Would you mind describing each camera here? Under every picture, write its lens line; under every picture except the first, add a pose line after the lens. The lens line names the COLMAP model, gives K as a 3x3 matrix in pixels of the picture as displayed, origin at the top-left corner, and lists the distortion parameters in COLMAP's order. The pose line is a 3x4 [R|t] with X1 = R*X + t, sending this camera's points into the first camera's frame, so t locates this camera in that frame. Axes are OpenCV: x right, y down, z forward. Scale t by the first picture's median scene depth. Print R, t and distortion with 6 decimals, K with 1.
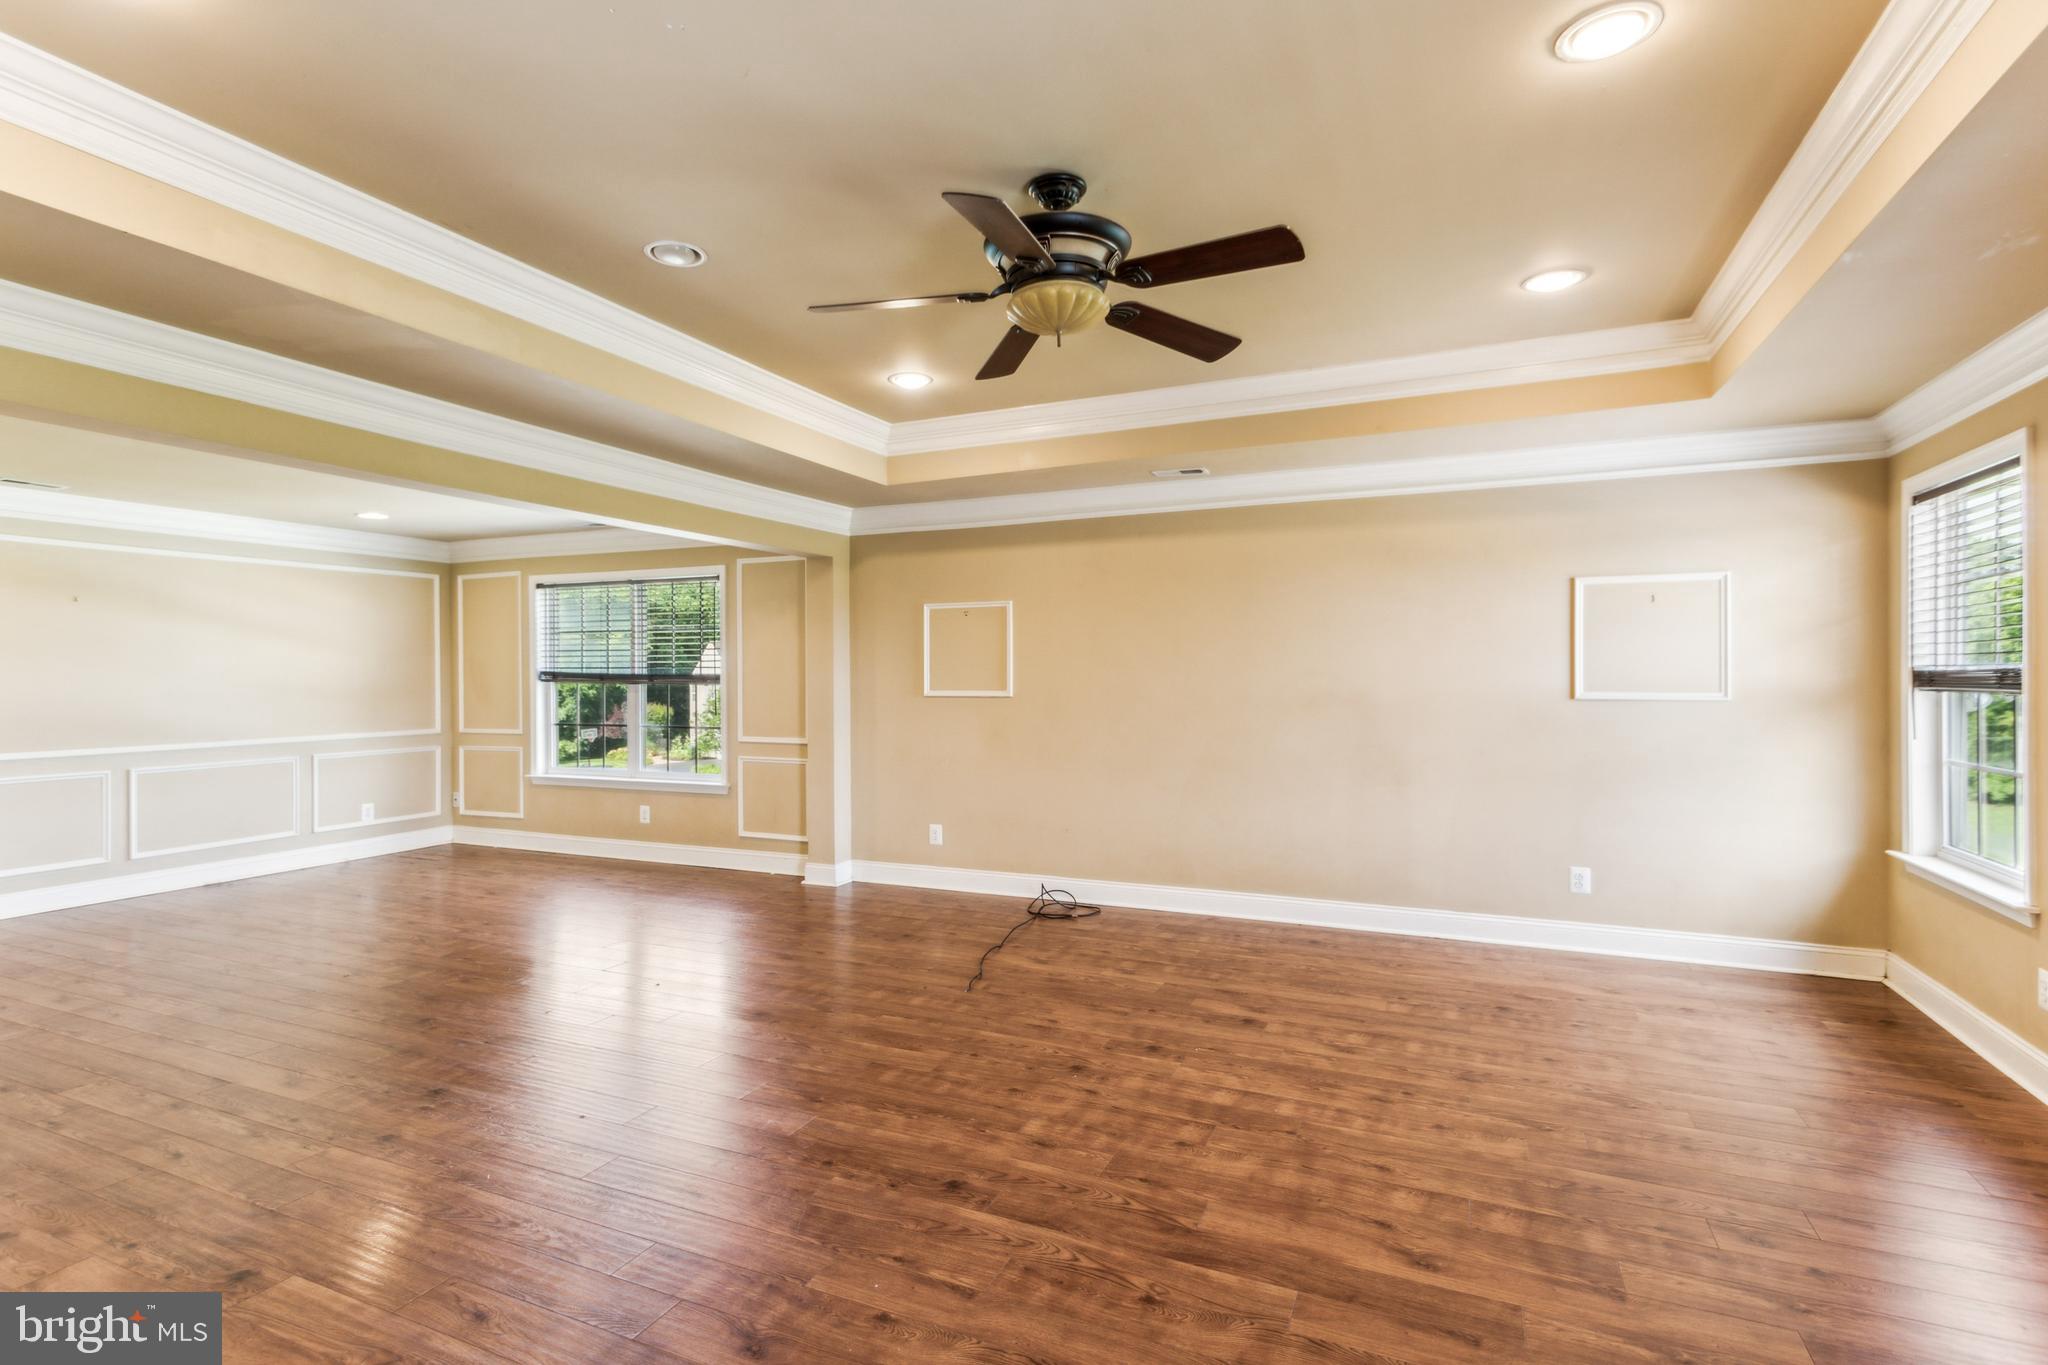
lens RADIAL K [[985.6, 0, 1022.4], [0, 985.6, 681.7], [0, 0, 1]] dist [0.013330, -0.001954]
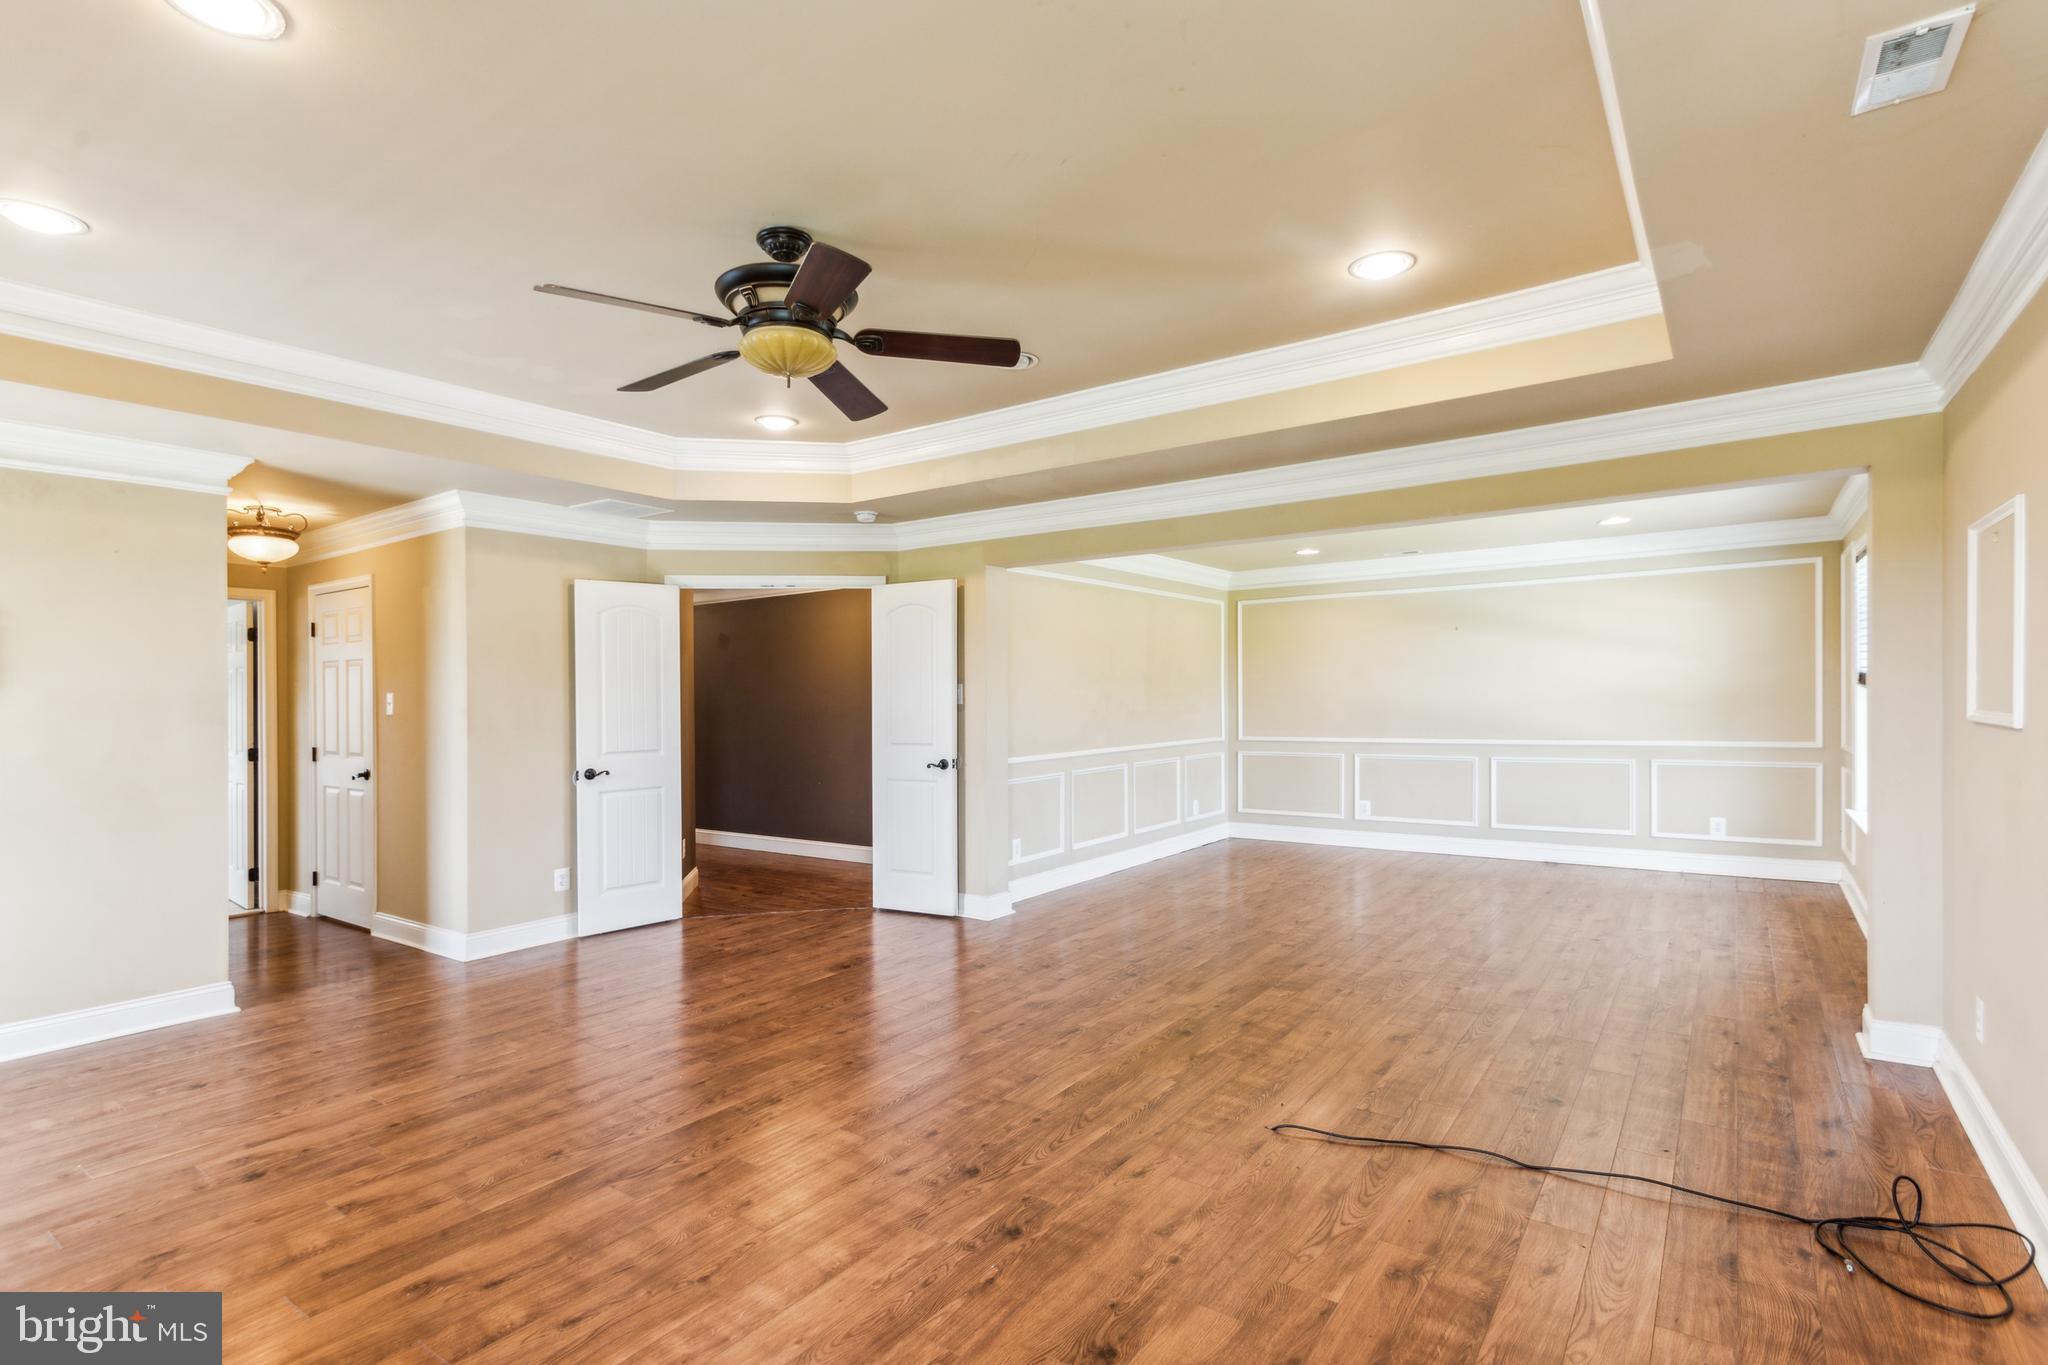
lens RADIAL K [[985.6, 0, 1024.9], [0, 985.6, 692.5], [0, 0, 1]] dist [0.013330, -0.001954]
pose [[-0.194102, 0.005711, -0.980965, 0.888320], [0.011037, 0.999932, 0.003638, -0.012449], [0.980919, -0.010120, -0.194152, 1.255955]]
